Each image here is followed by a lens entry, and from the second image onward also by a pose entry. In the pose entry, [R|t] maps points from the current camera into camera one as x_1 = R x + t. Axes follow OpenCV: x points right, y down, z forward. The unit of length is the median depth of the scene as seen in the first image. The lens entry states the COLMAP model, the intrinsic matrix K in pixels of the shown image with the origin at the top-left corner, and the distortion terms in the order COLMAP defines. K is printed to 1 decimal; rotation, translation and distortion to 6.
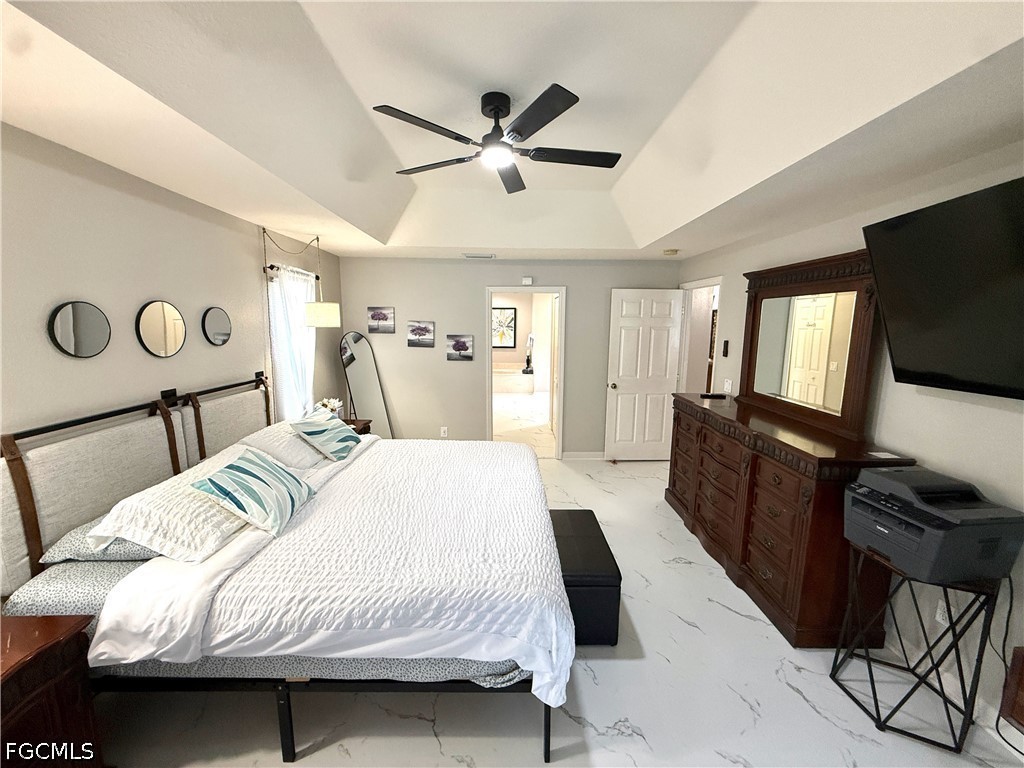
lens RADIAL K [[408.0, 0, 511.2], [0, 408.0, 384.4], [0, 0, 1]] dist [-0.000439, 0.000171]
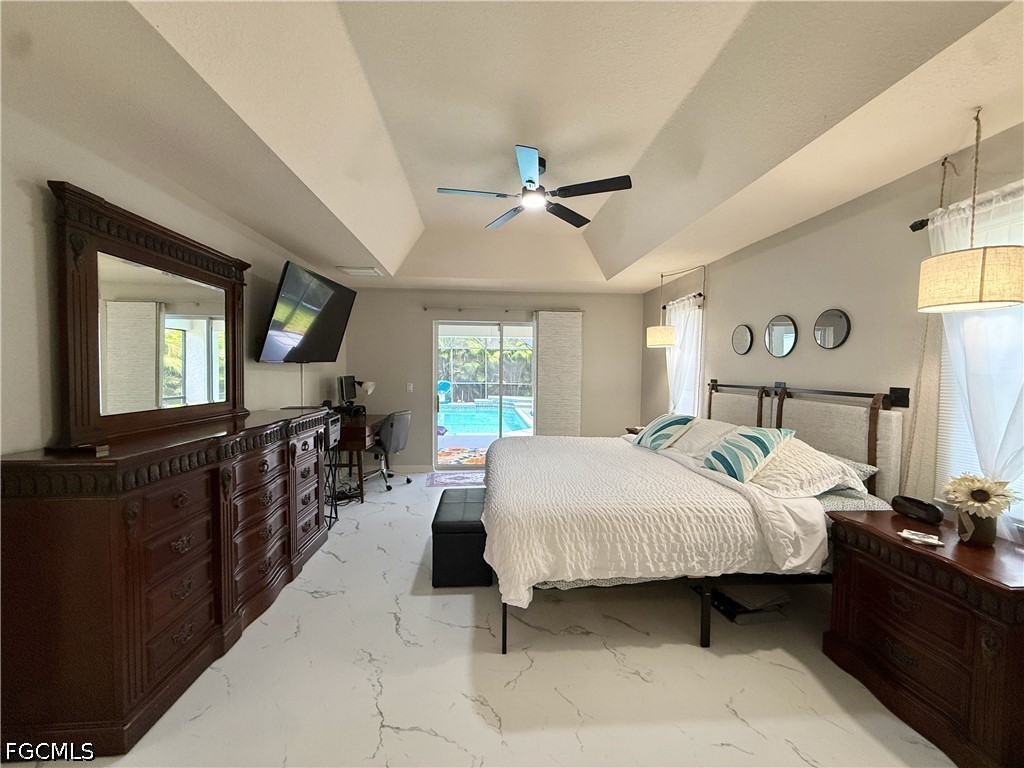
lens RADIAL K [[408.0, 0, 511.2], [0, 408.0, 384.4], [0, 0, 1]] dist [-0.000439, 0.000171]
pose [[-0.997992, -0.011629, -0.062258, 0.104780], [-0.023075, 0.982199, 0.186423, -0.206494], [0.058982, 0.187485, -0.980495, 2.263353]]
